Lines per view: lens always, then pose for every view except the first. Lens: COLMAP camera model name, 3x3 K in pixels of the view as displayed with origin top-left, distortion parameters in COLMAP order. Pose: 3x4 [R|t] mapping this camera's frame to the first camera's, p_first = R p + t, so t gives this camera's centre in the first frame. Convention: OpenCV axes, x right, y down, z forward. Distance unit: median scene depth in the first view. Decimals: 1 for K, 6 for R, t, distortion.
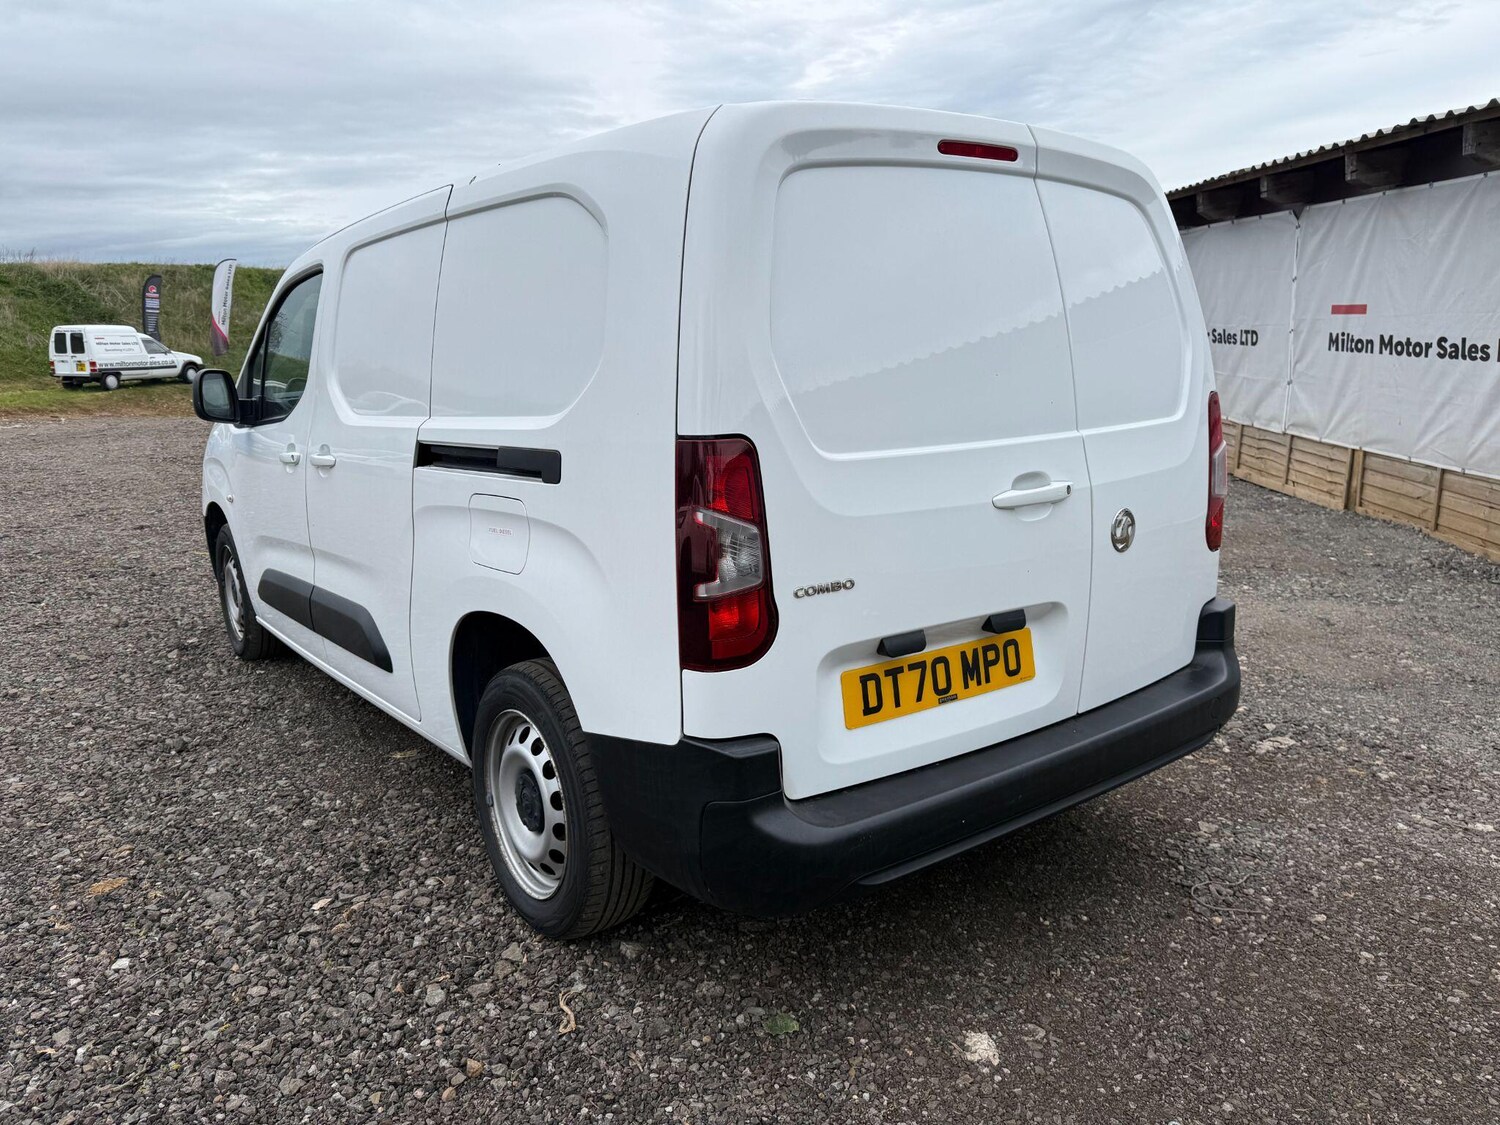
lens RADIAL K [[1064.5, 0, 744.2], [0, 1064.5, 550.3], [0, 0, 1]] dist [0.006893, -0.006491]
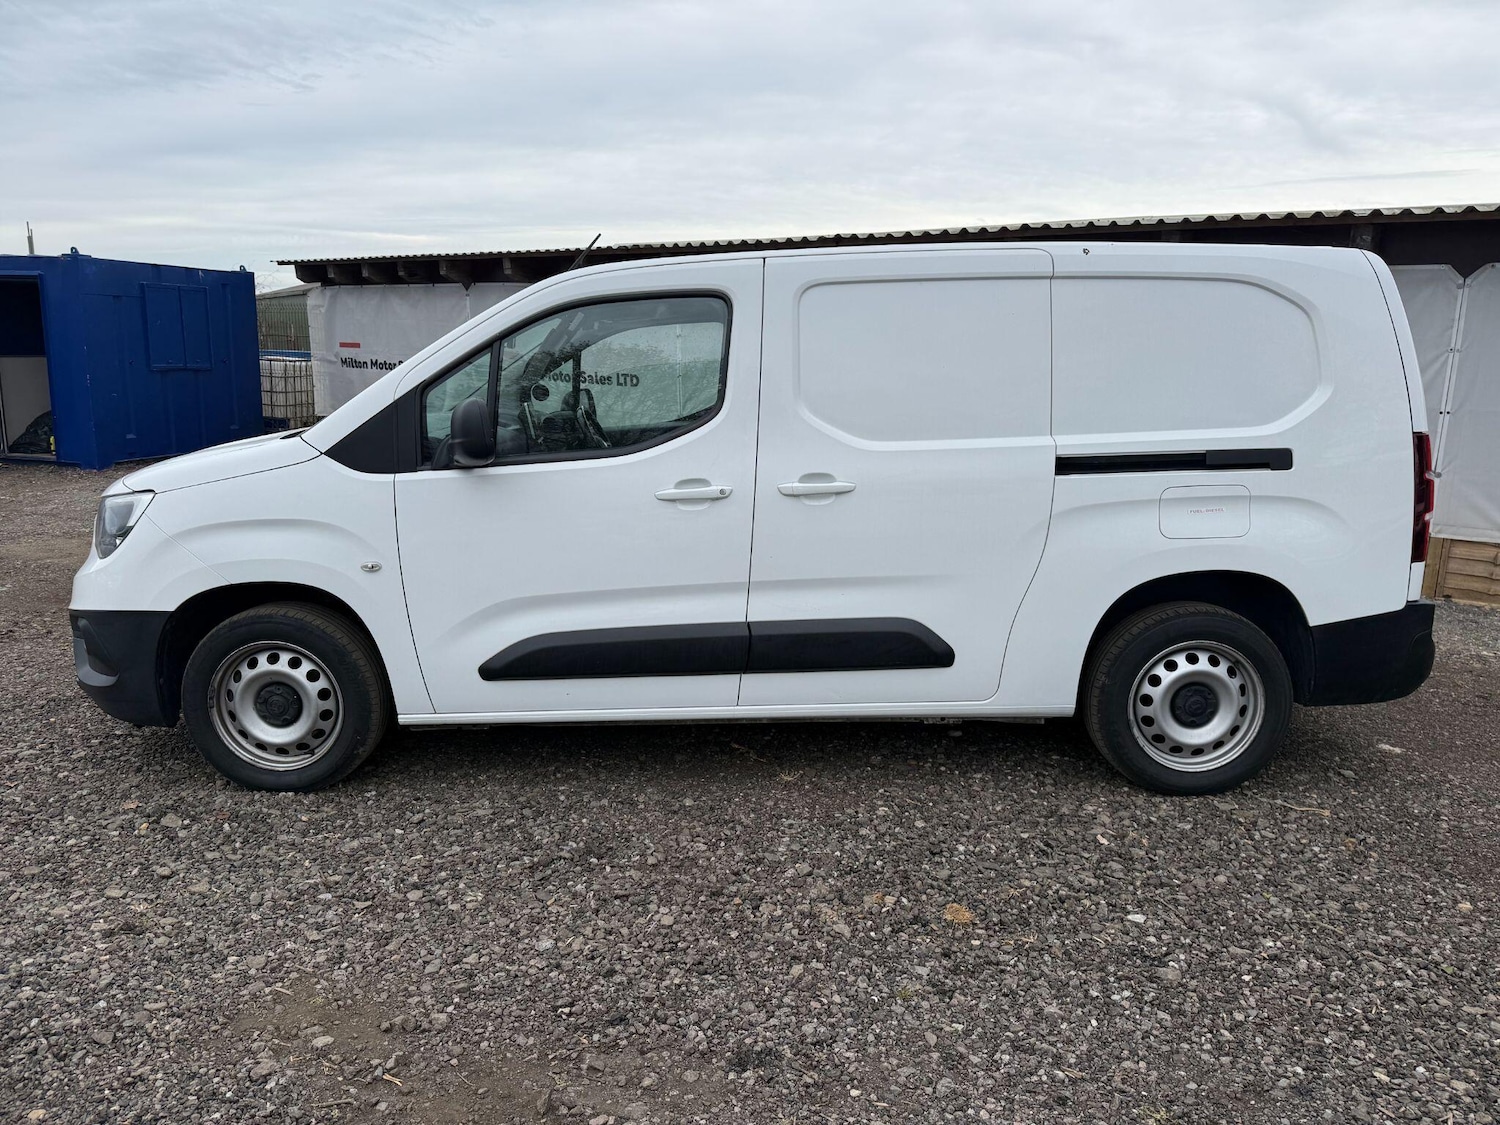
lens RADIAL K [[1064.5, 0, 744.2], [0, 1064.5, 550.3], [0, 0, 1]] dist [0.006893, -0.006491]
pose [[0.611960, -0.111729, 0.782957, -1.654208], [0.133790, 0.990328, 0.036751, -0.095980], [-0.779490, 0.082262, 0.620990, 0.576865]]
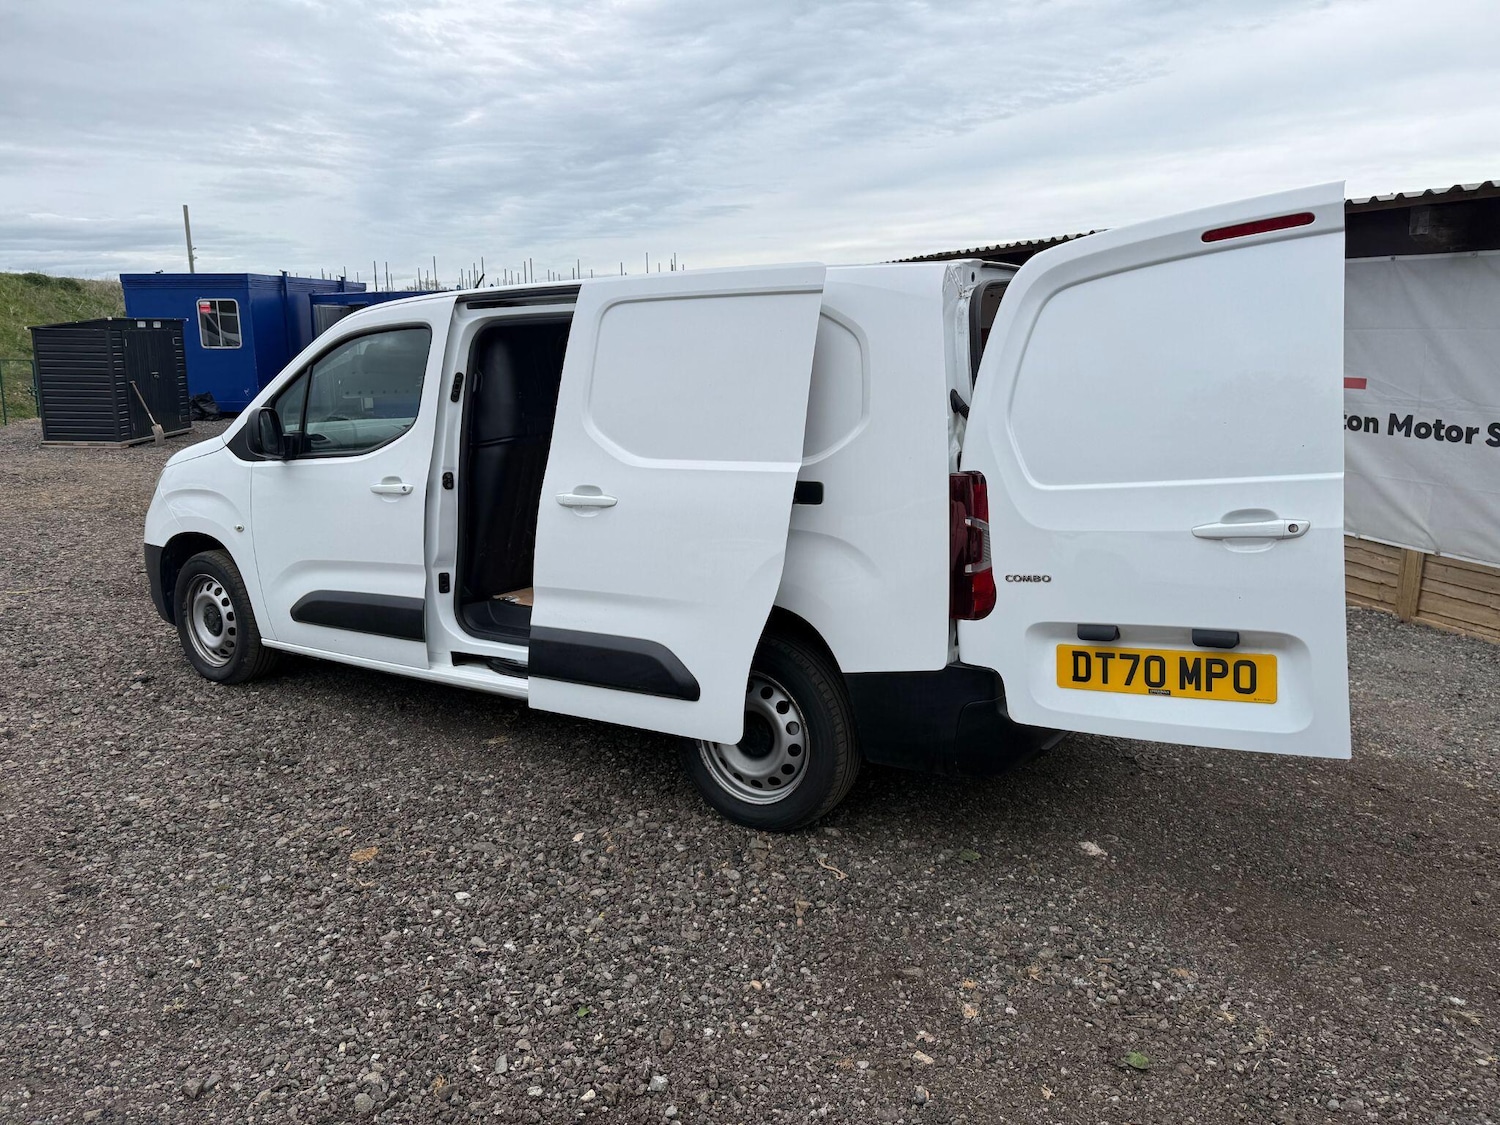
lens RADIAL K [[1042.5, 0, 750.0], [0, 1042.5, 562.5], [0, 0, 1]] dist [0.125914, -0.231855]
pose [[0.938719, -0.036619, 0.342733, -0.666103], [0.040040, 0.999194, -0.002910, 0.015888], [-0.342351, 0.016455, 0.939428, -0.277170]]
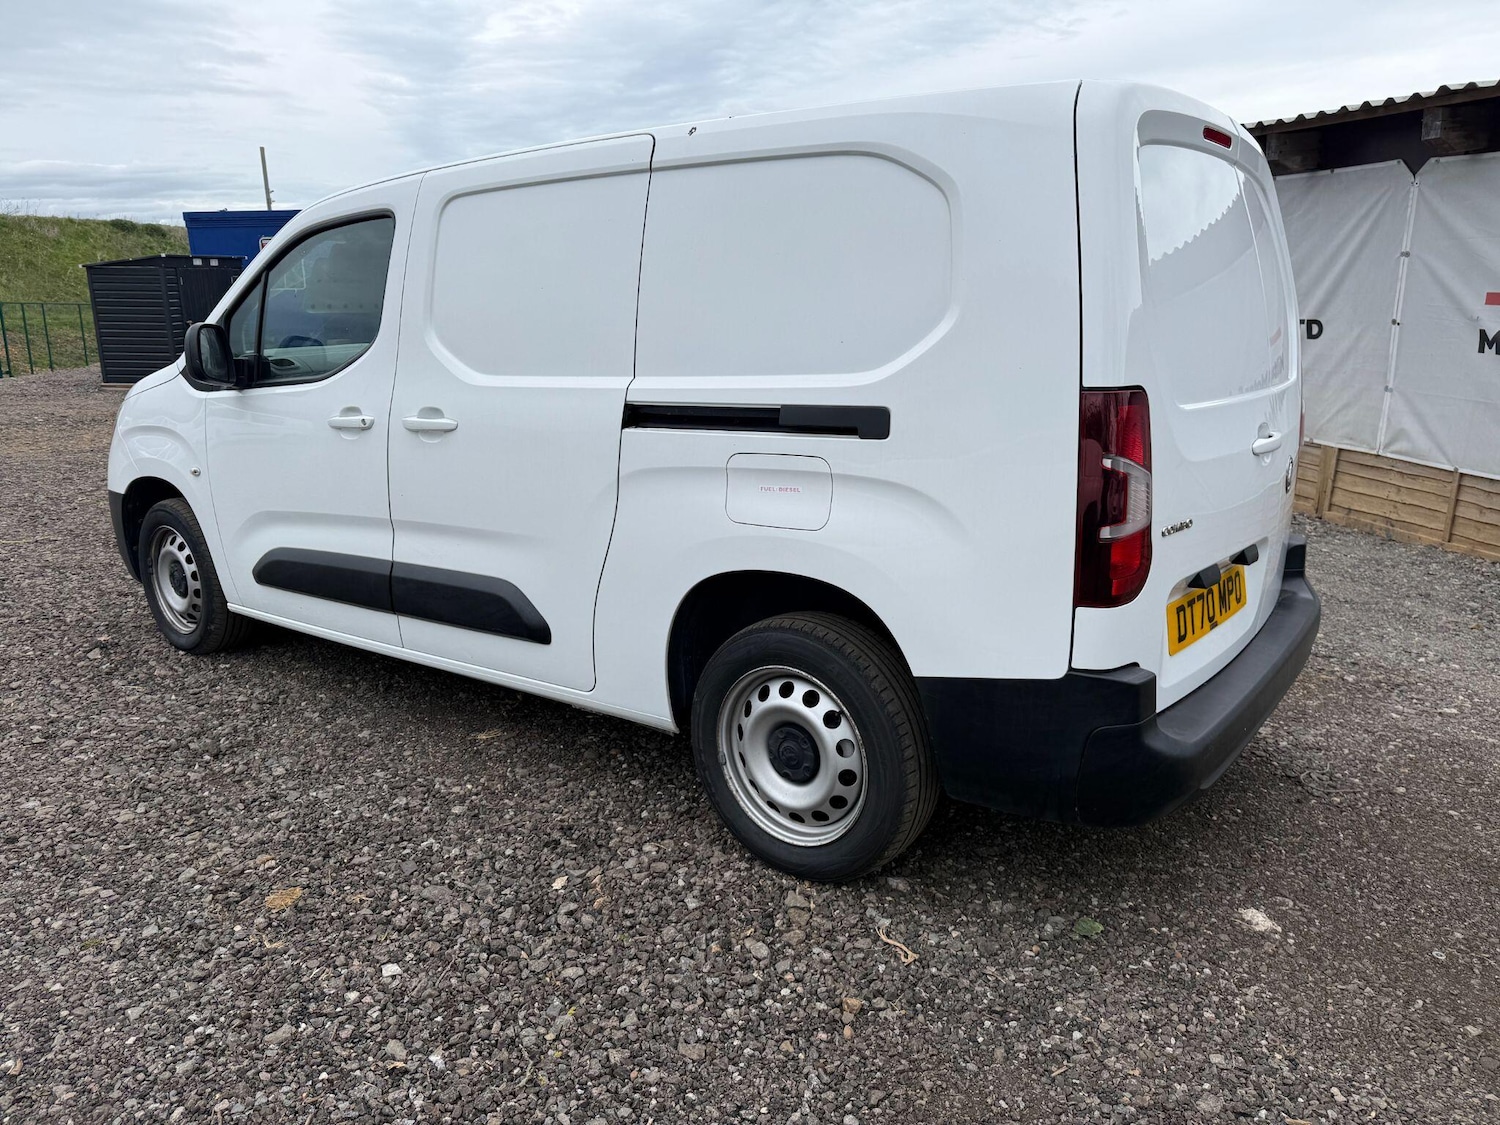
lens RADIAL K [[1056.8, 0, 758.0], [0, 1056.8, 561.4], [0, 0, 1]] dist [0.037978, -0.046830]
pose [[0.960058, -0.043366, 0.276419, -0.509614], [0.032975, 0.998568, 0.042129, 0.006969], [-0.277851, -0.031331, 0.960113, 0.040173]]
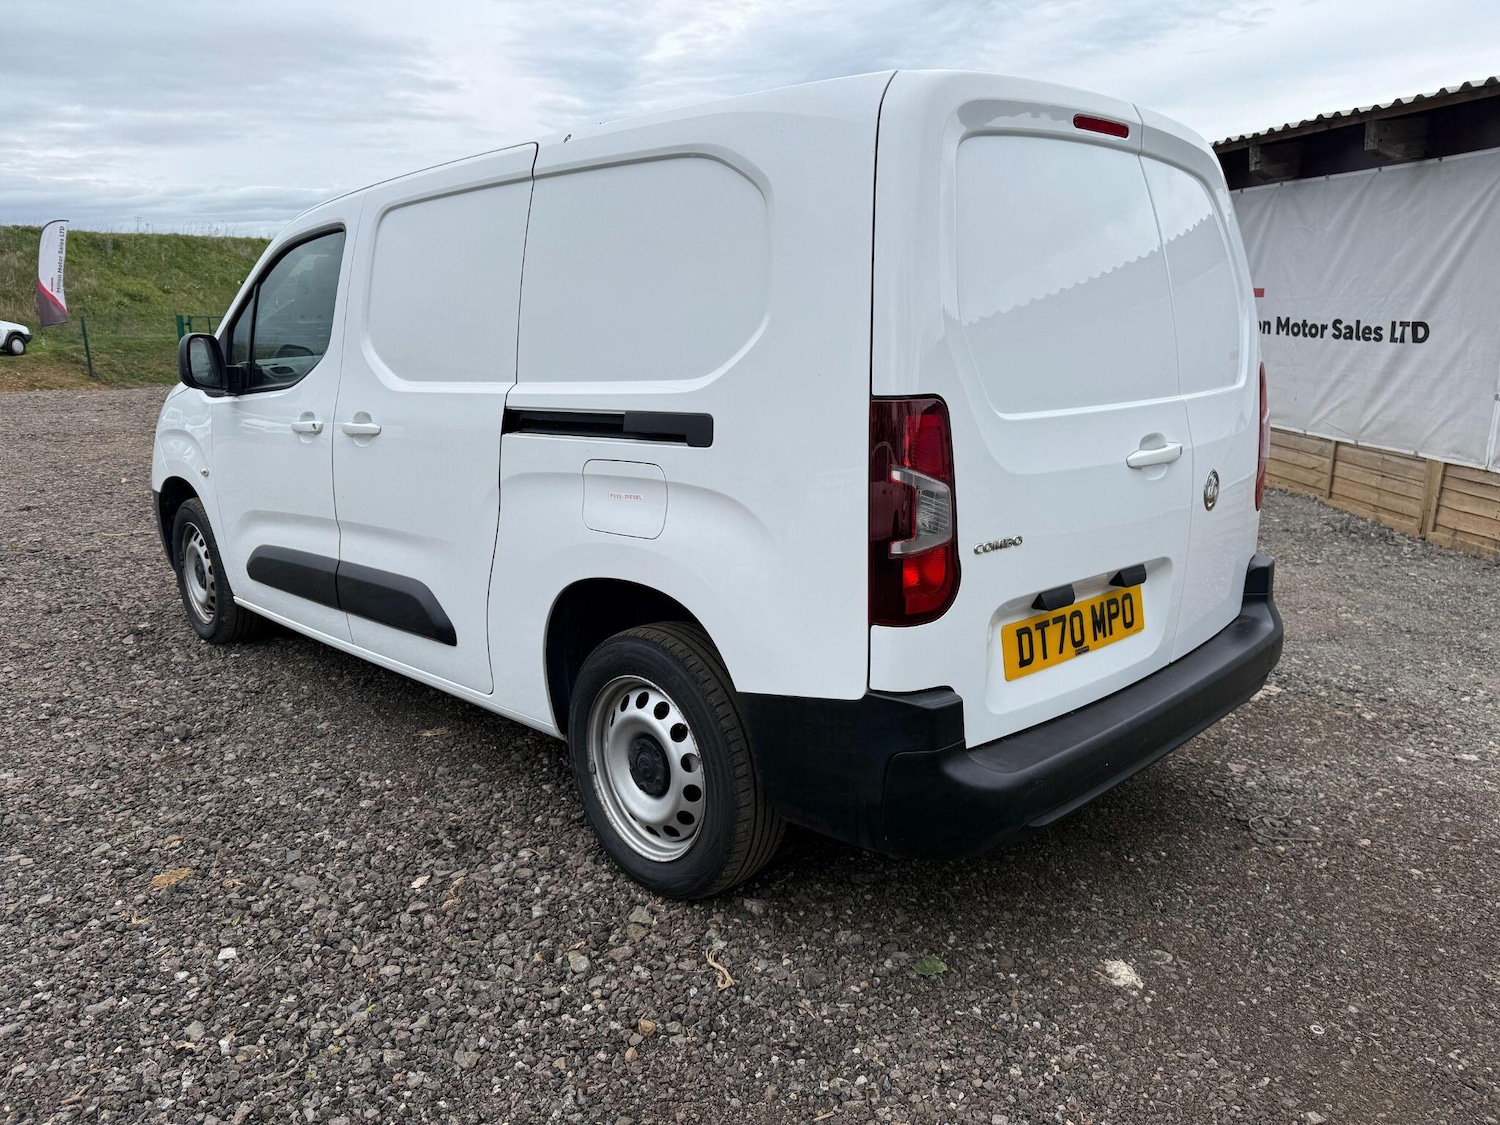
lens RADIAL K [[1060.2, 0, 748.9], [0, 1060.2, 555.7], [0, 0, 1]] dist [0.025970, -0.029559]
pose [[0.991029, -0.016247, 0.132656, -0.238133], [0.012933, 0.999583, 0.025804, 0.012798], [-0.133020, -0.023857, 0.990826, 0.001263]]
